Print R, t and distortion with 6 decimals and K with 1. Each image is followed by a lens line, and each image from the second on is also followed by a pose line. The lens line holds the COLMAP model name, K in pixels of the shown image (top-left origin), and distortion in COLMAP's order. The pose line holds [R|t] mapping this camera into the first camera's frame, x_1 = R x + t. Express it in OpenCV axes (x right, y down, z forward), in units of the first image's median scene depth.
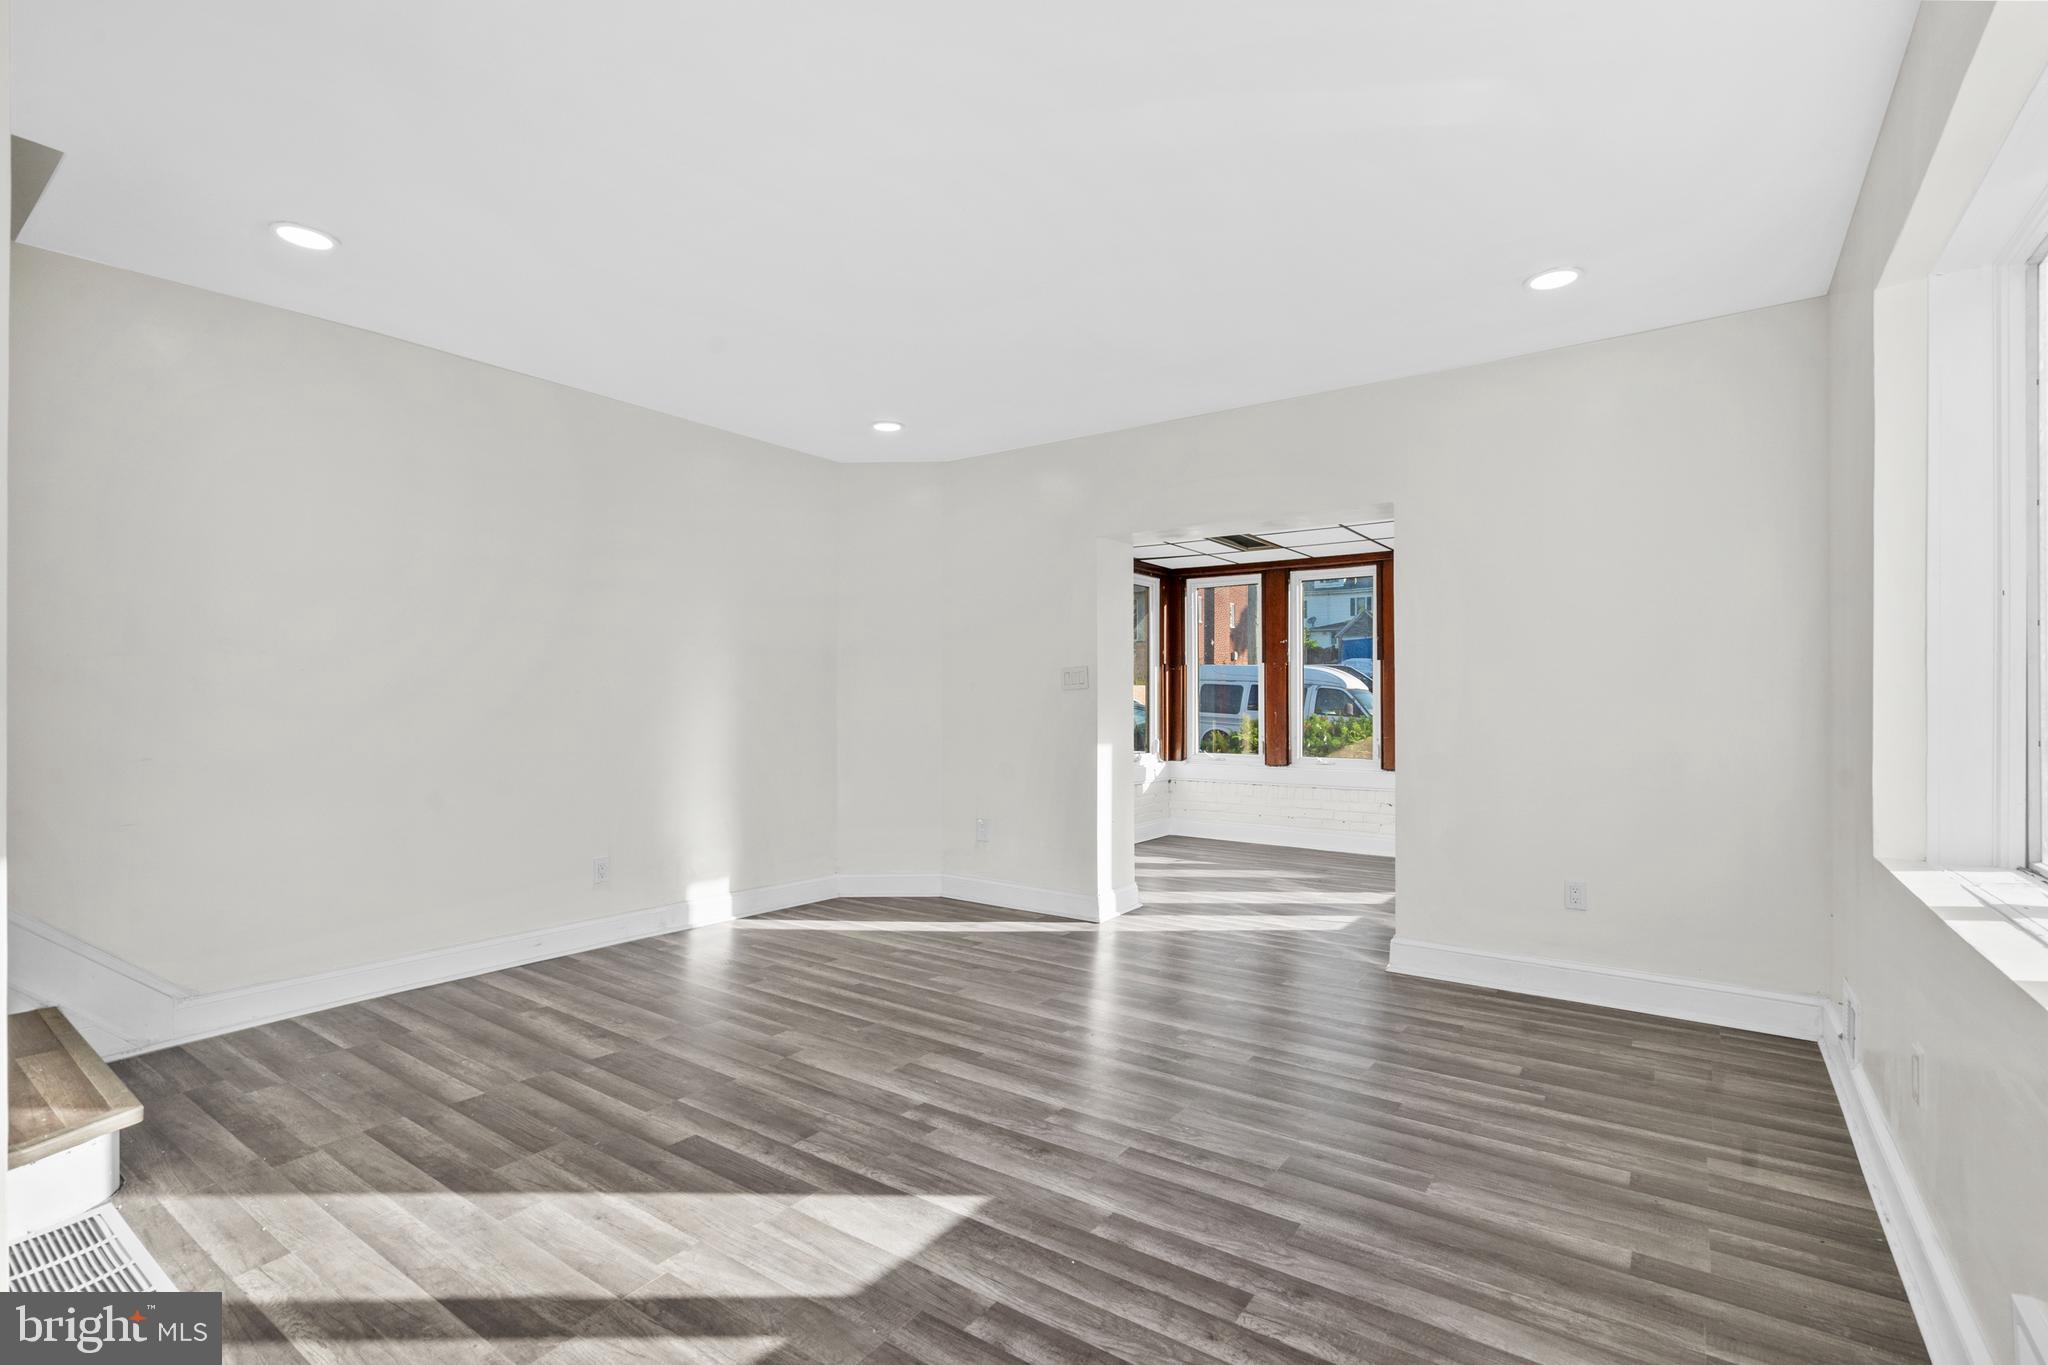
lens RADIAL K [[946.1, 0, 1024.0], [0, 946.1, 682.5], [0, 0, 1]] dist [0.001980, 0.000119]
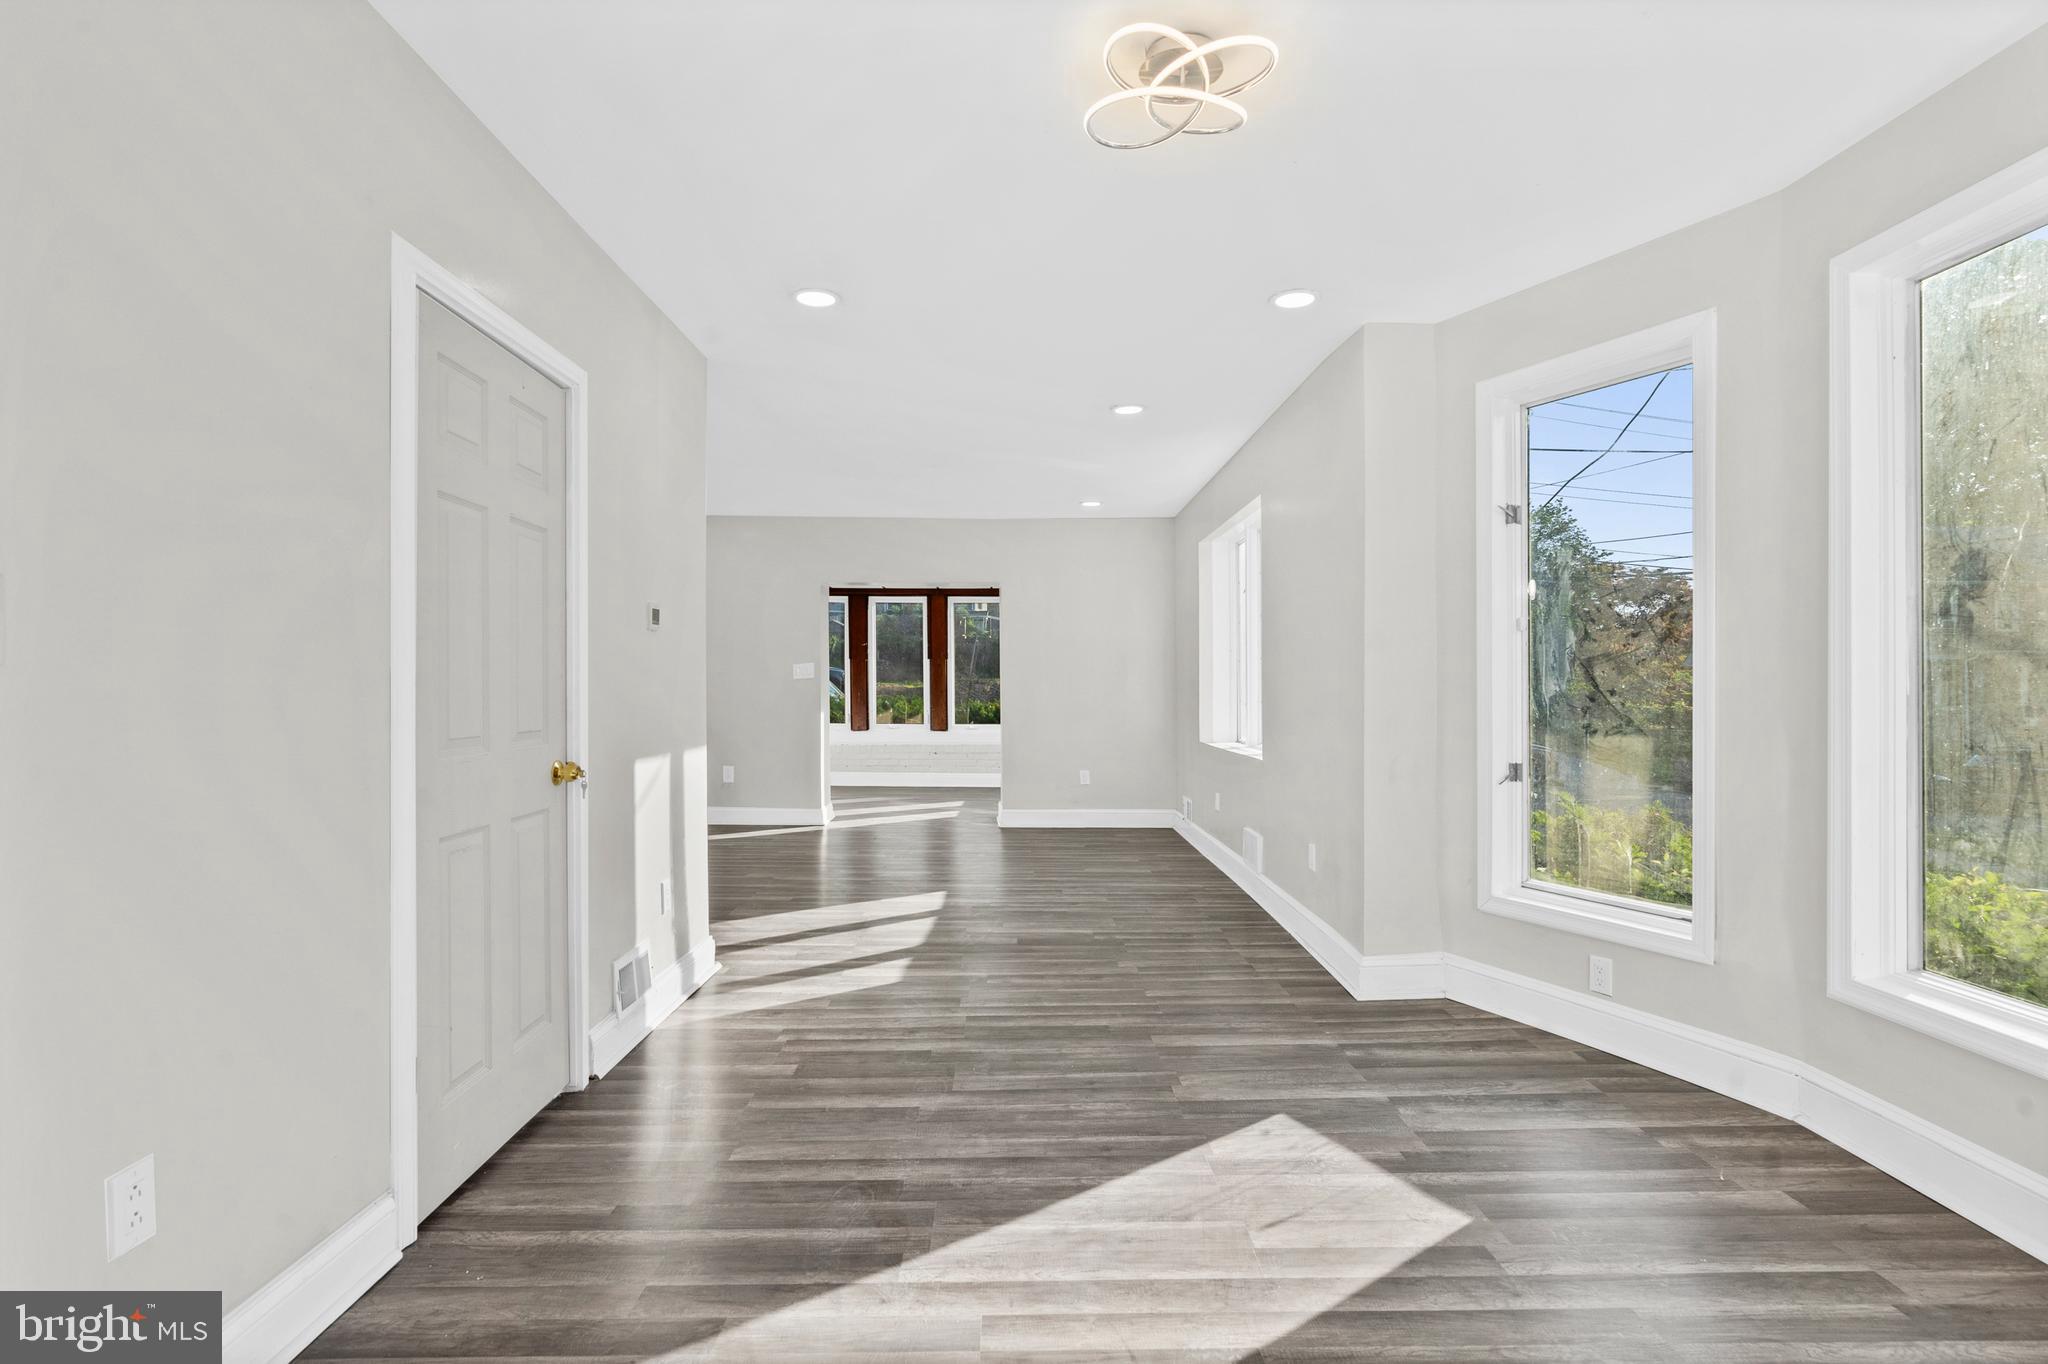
lens RADIAL K [[962.0, 0, 1029.1], [0, 962.0, 687.4], [0, 0, 1]] dist [0.002291, 0.000434]
pose [[0.803532, 0.000186, 0.595262, -1.198614], [-0.012891, 0.999771, 0.017089, -0.021846], [-0.595122, -0.021406, 0.803350, -0.983774]]
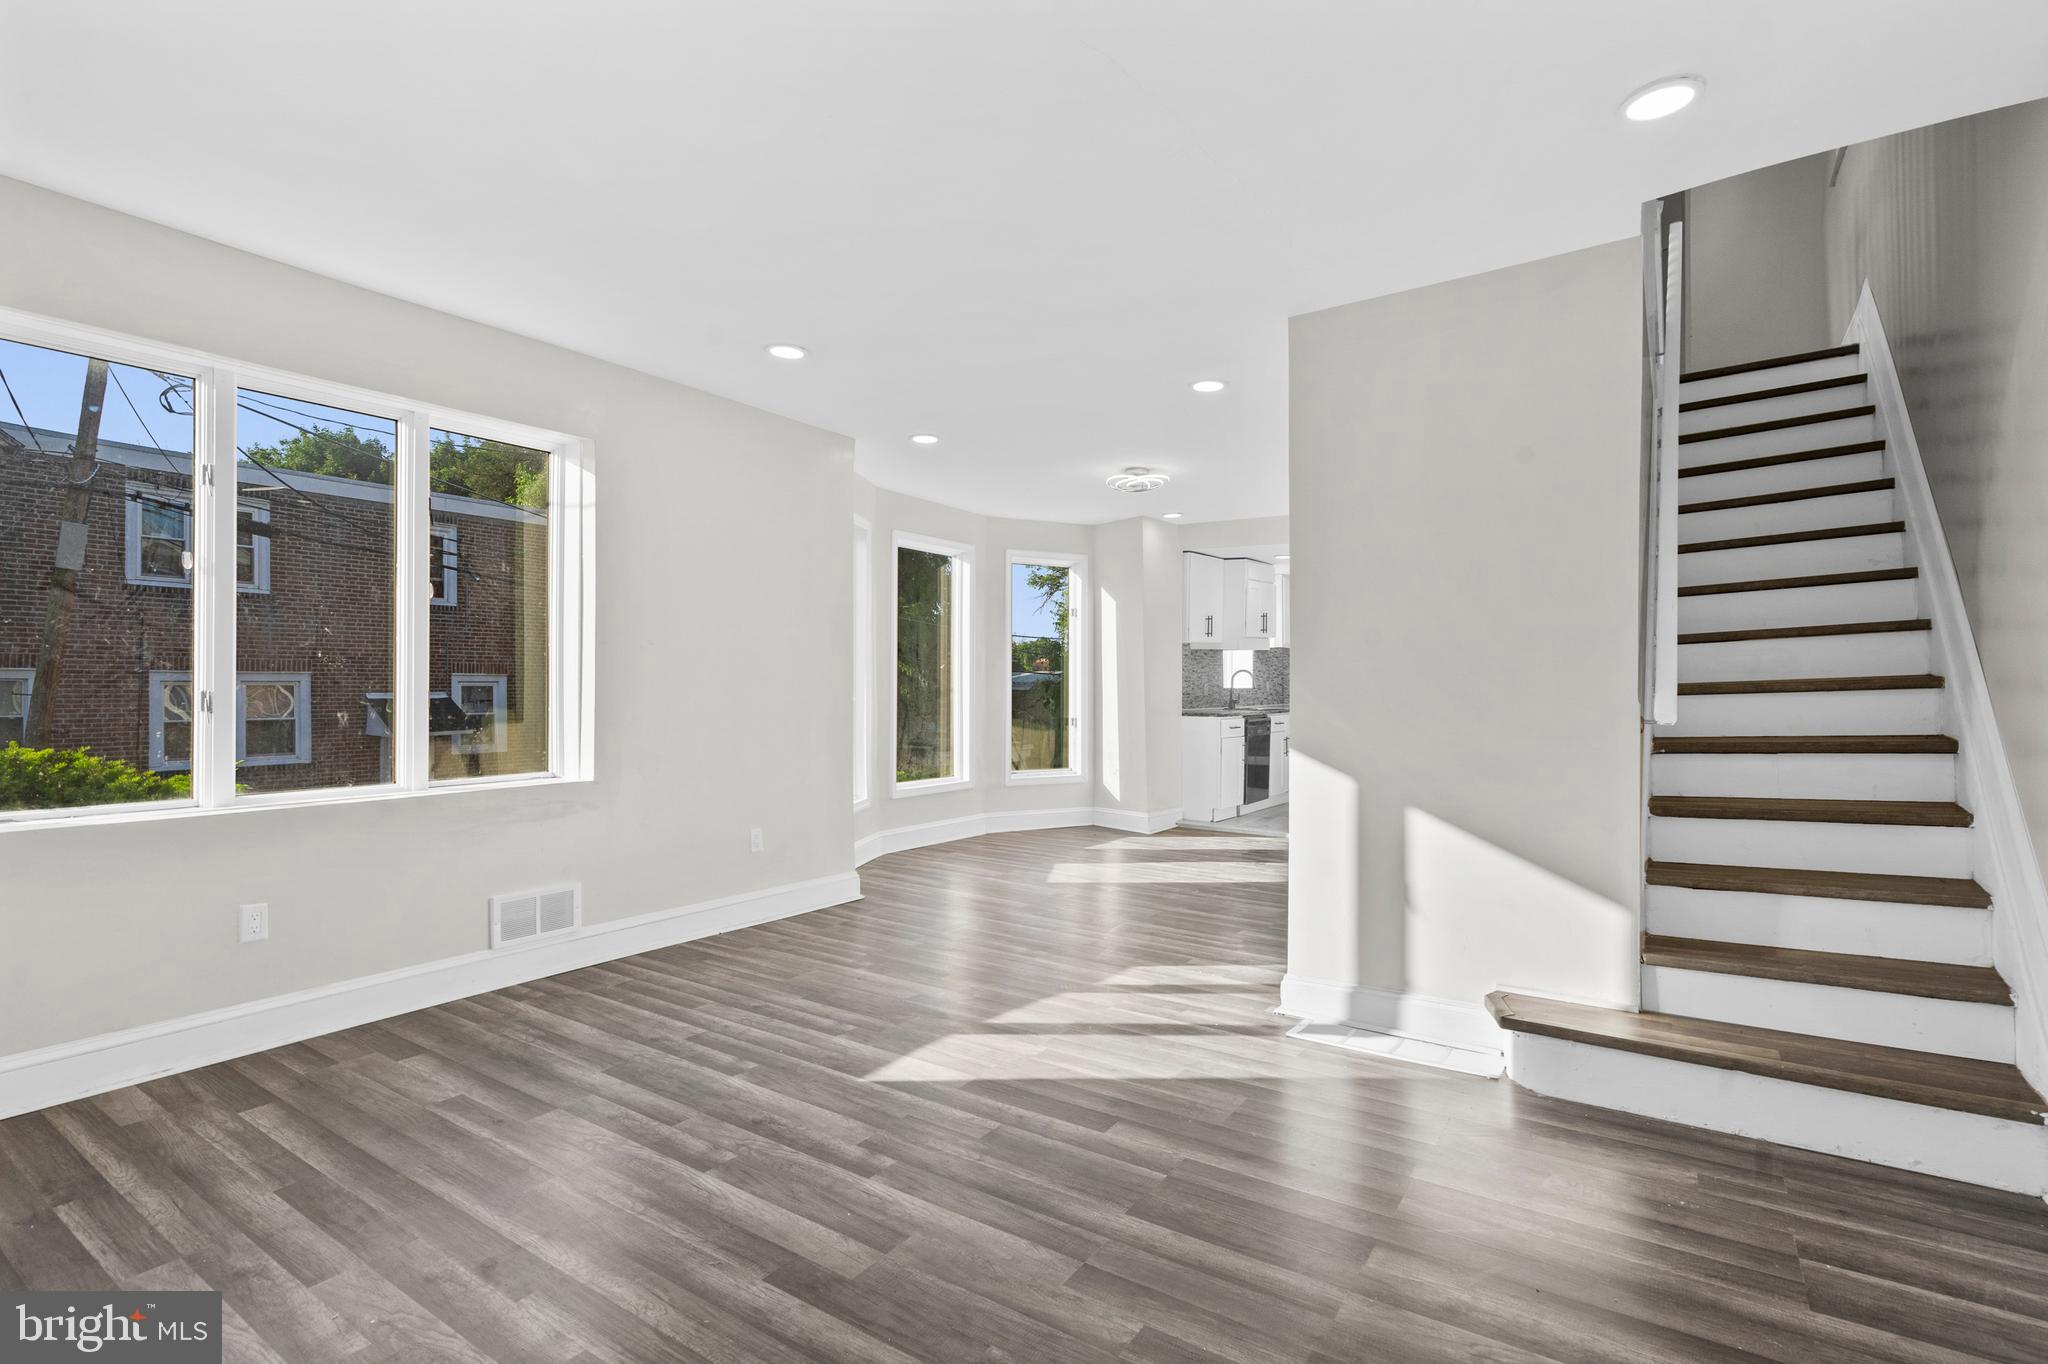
lens RADIAL K [[962.0, 0, 1029.1], [0, 962.0, 687.4], [0, 0, 1]] dist [0.002291, 0.000434]
pose [[-0.999659, -0.002429, -0.026010, -0.247461], [-0.002016, 0.999872, -0.015862, 0.029477], [0.026045, -0.015804, -0.999536, 2.054932]]
